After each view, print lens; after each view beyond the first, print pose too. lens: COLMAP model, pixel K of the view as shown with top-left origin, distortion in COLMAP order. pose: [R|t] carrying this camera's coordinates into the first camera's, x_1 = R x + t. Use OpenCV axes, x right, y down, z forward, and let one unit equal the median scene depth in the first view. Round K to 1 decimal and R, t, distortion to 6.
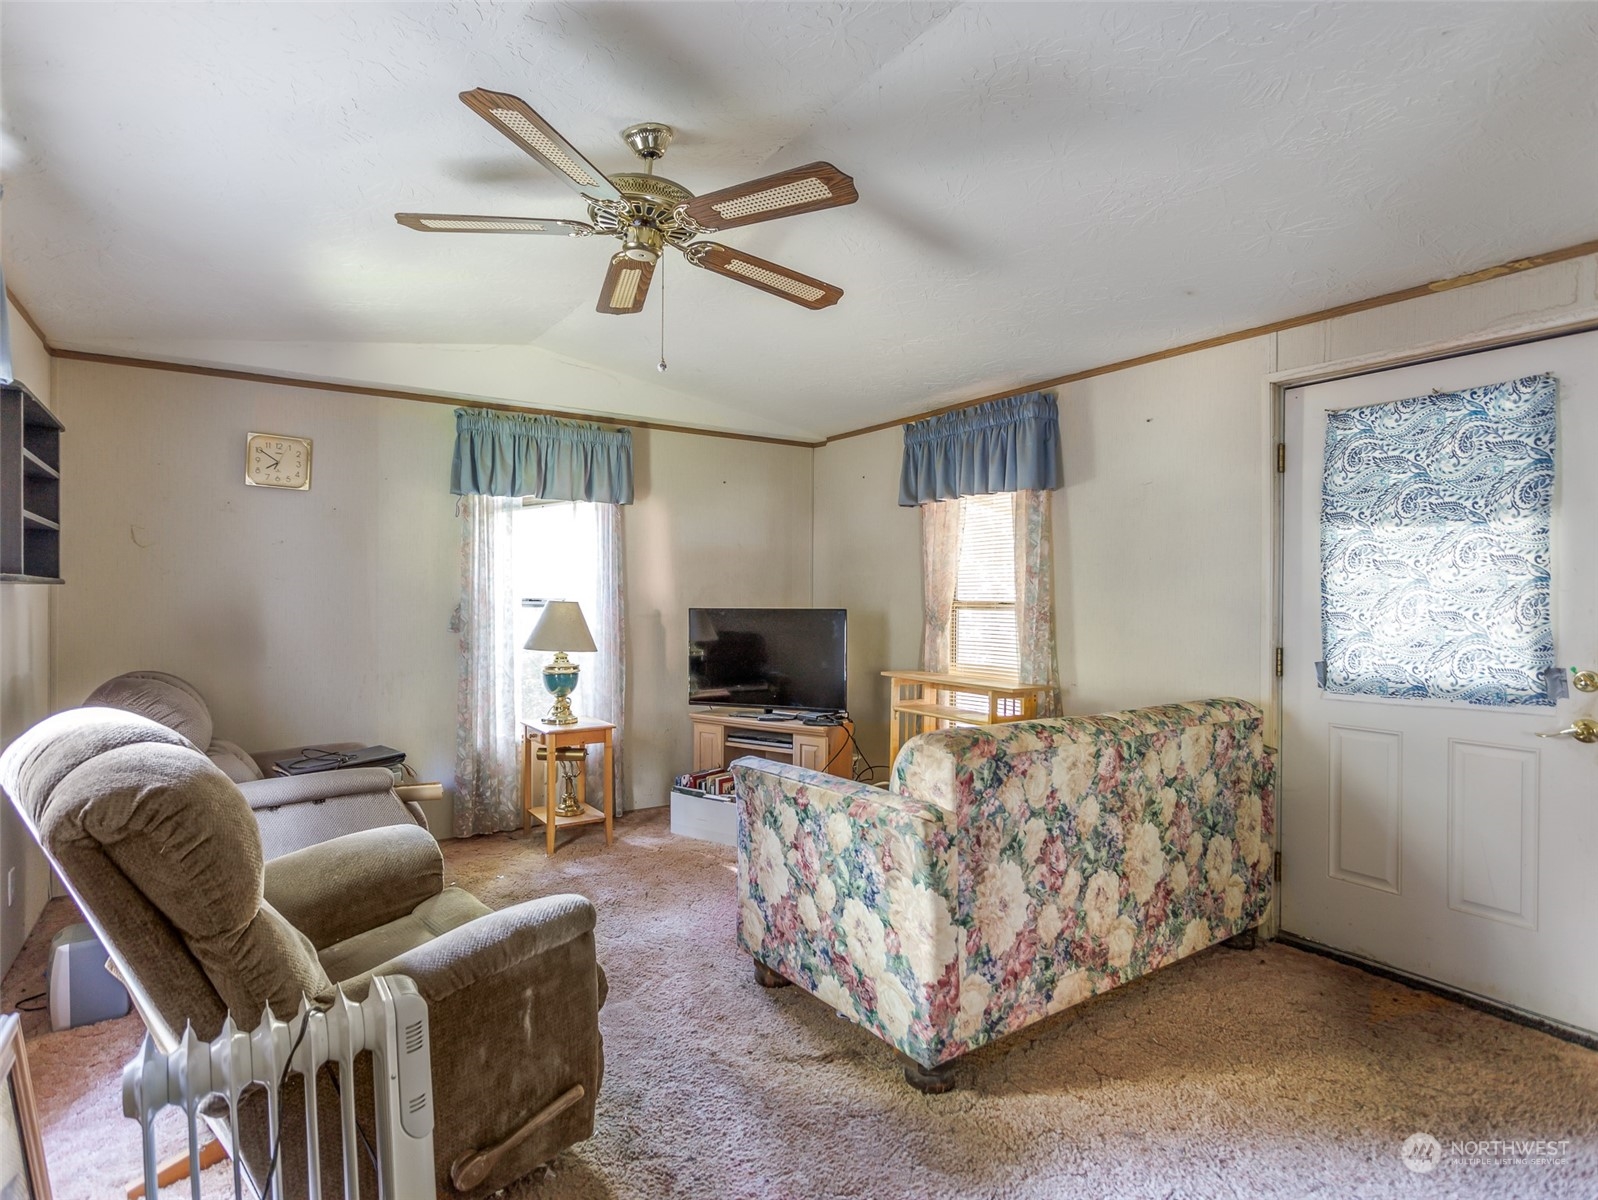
lens RADIAL K [[863.3, 0, 798.5], [0, 863.3, 599.7], [0, 0, 1]] dist [-0.003074, 0.003320]
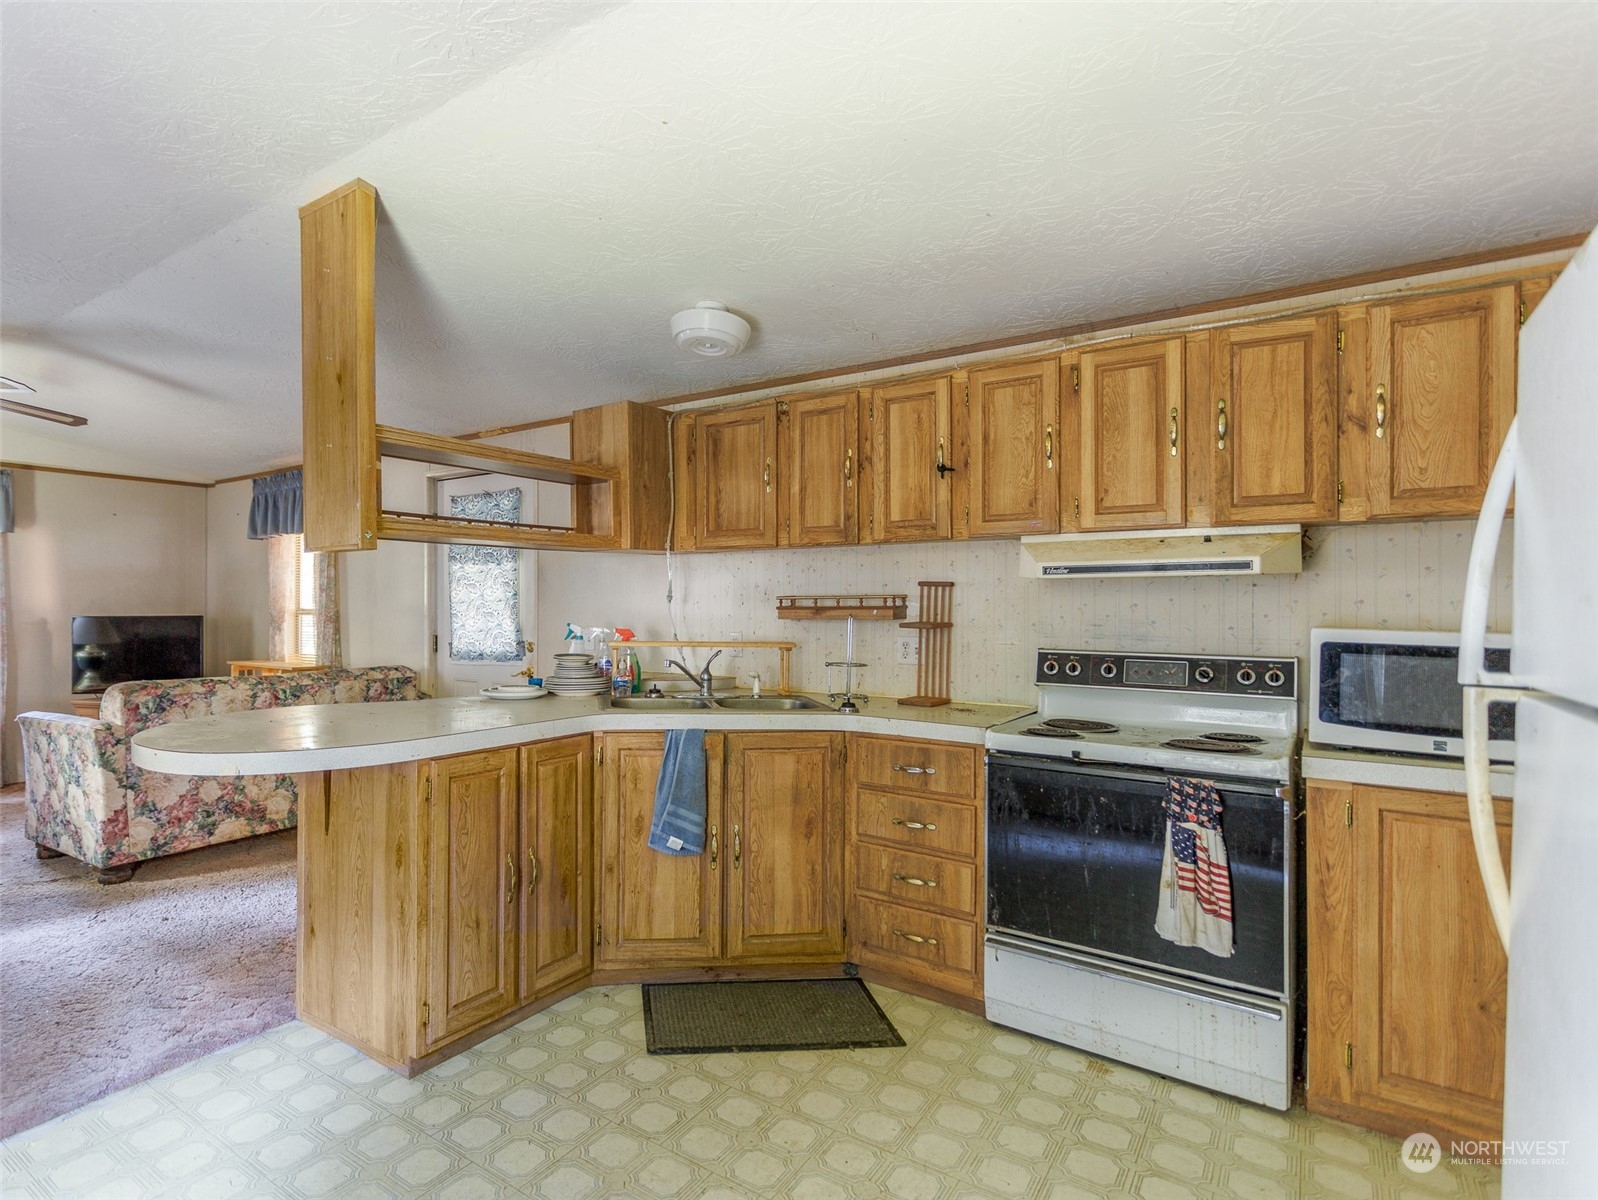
lens RADIAL K [[863.3, 0, 717.6], [0, 863.3, 599.5], [0, 0, 1]] dist [-0.003074, 0.003320]
pose [[0.938266, -0.004300, 0.345888, 0.614676], [0.007558, 0.999939, -0.008070, 0.005569], [-0.345832, 0.010186, 0.938241, -0.951676]]
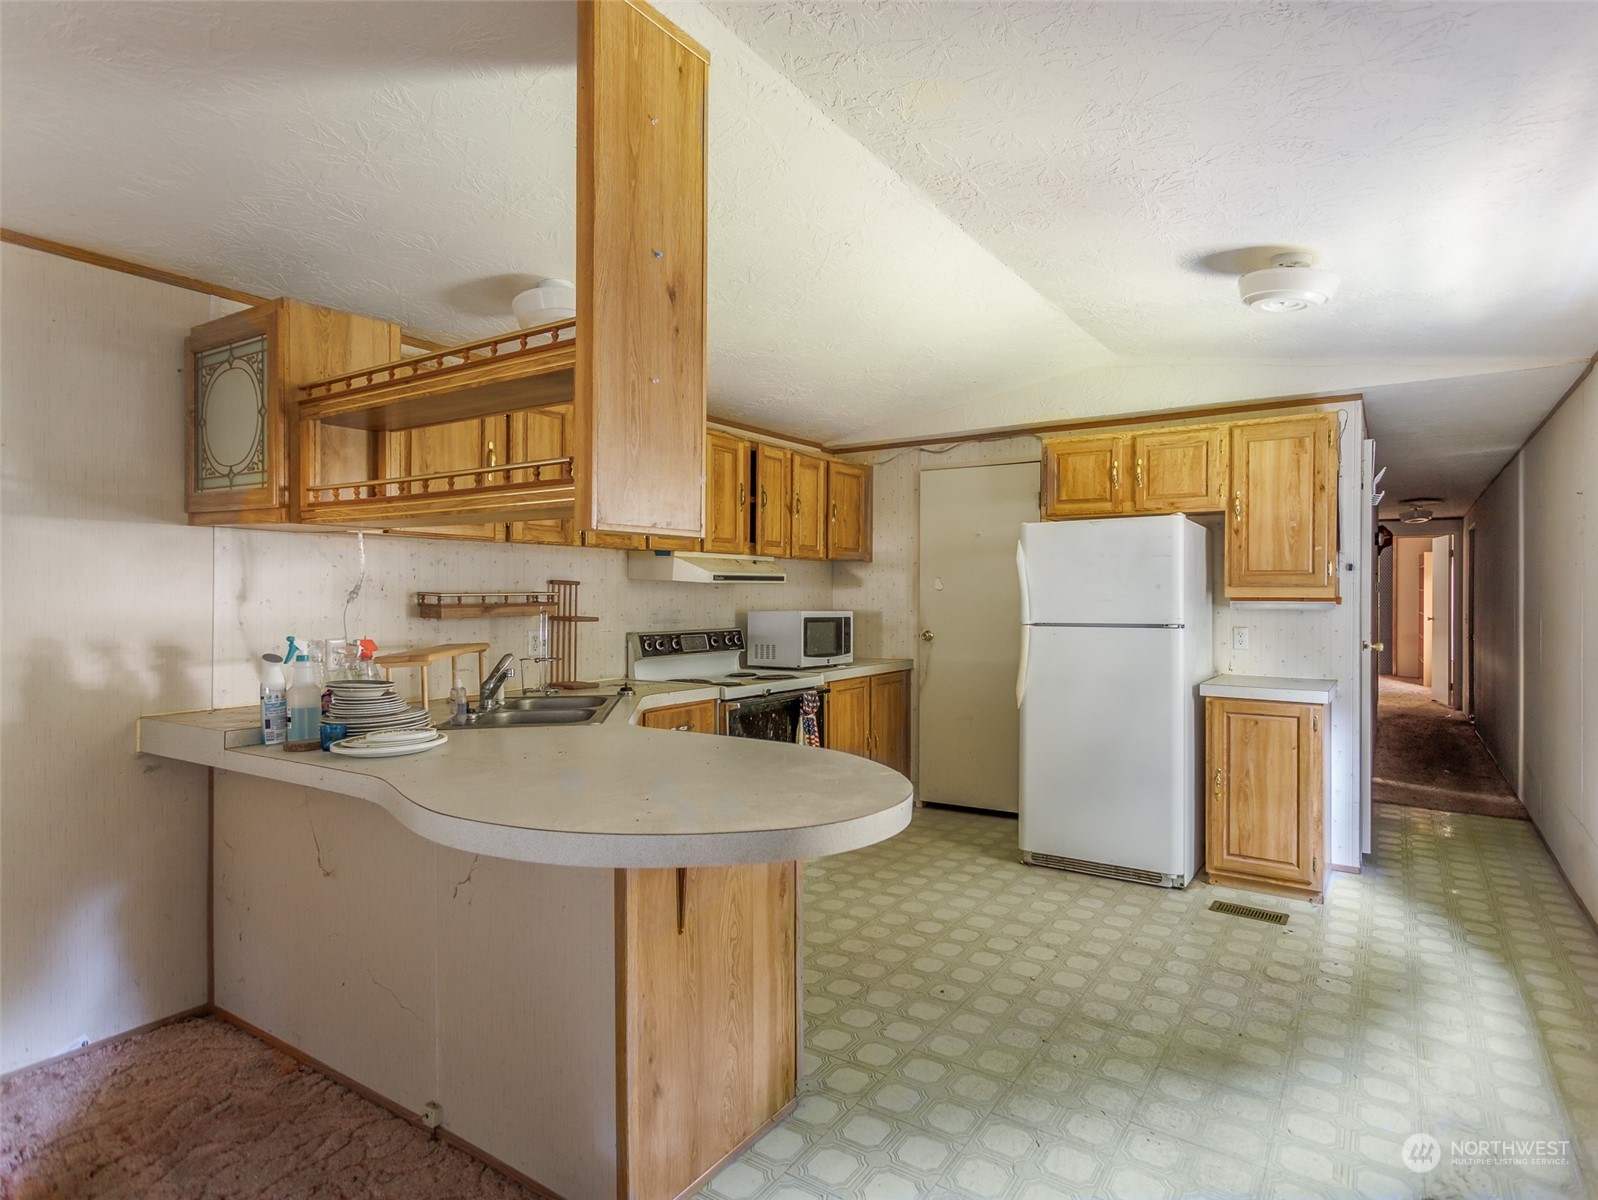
lens RADIAL K [[863.3, 0, 840.7], [0, 863.3, 599.4], [0, 0, 1]] dist [-0.003074, 0.003320]
pose [[-0.405530, -0.016041, 0.913941, -0.185698], [0.000049, 0.999846, 0.017571, -0.023119], [-0.914082, 0.007171, -0.405466, 0.340264]]
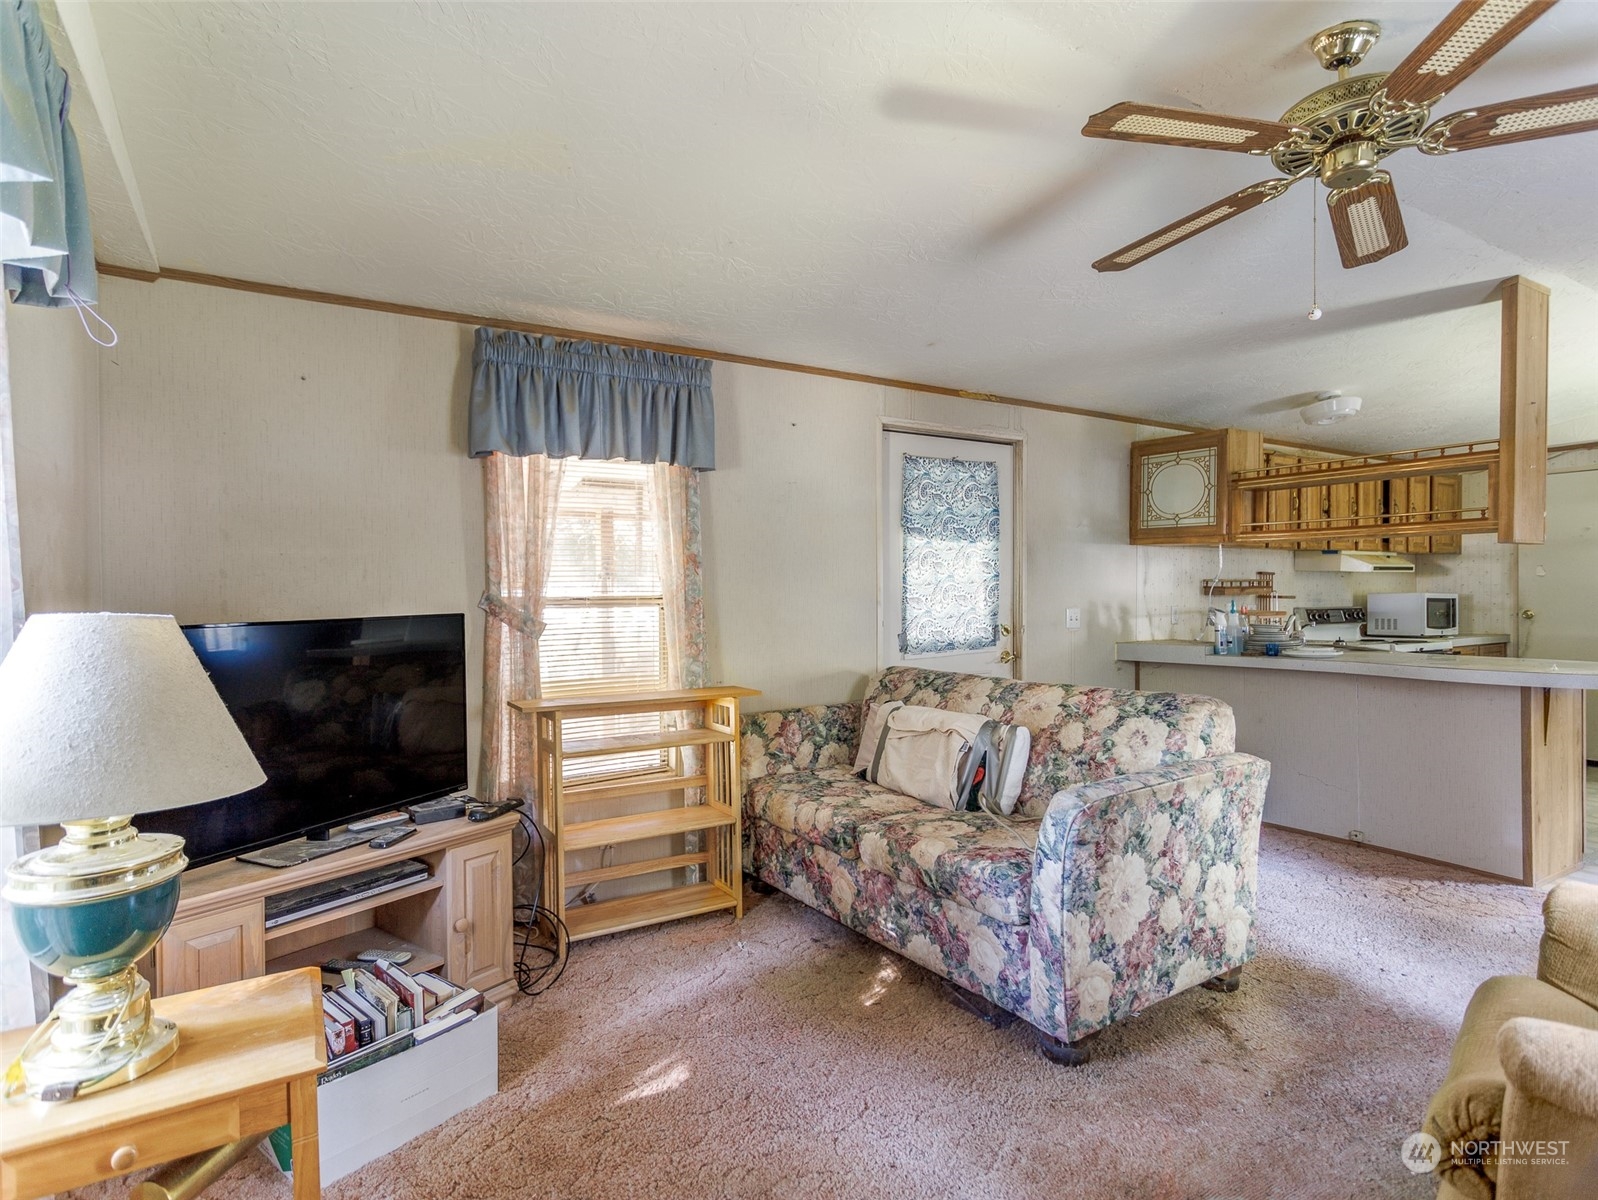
lens RADIAL K [[863.3, 0, 778.3], [0, 863.3, 592.7], [0, 0, 1]] dist [-0.003074, 0.003320]
pose [[0.039250, -0.009698, 0.999182, -0.949494], [0.011963, 0.999886, 0.009235, -0.010910], [-0.999158, 0.011591, 0.039361, 1.373165]]
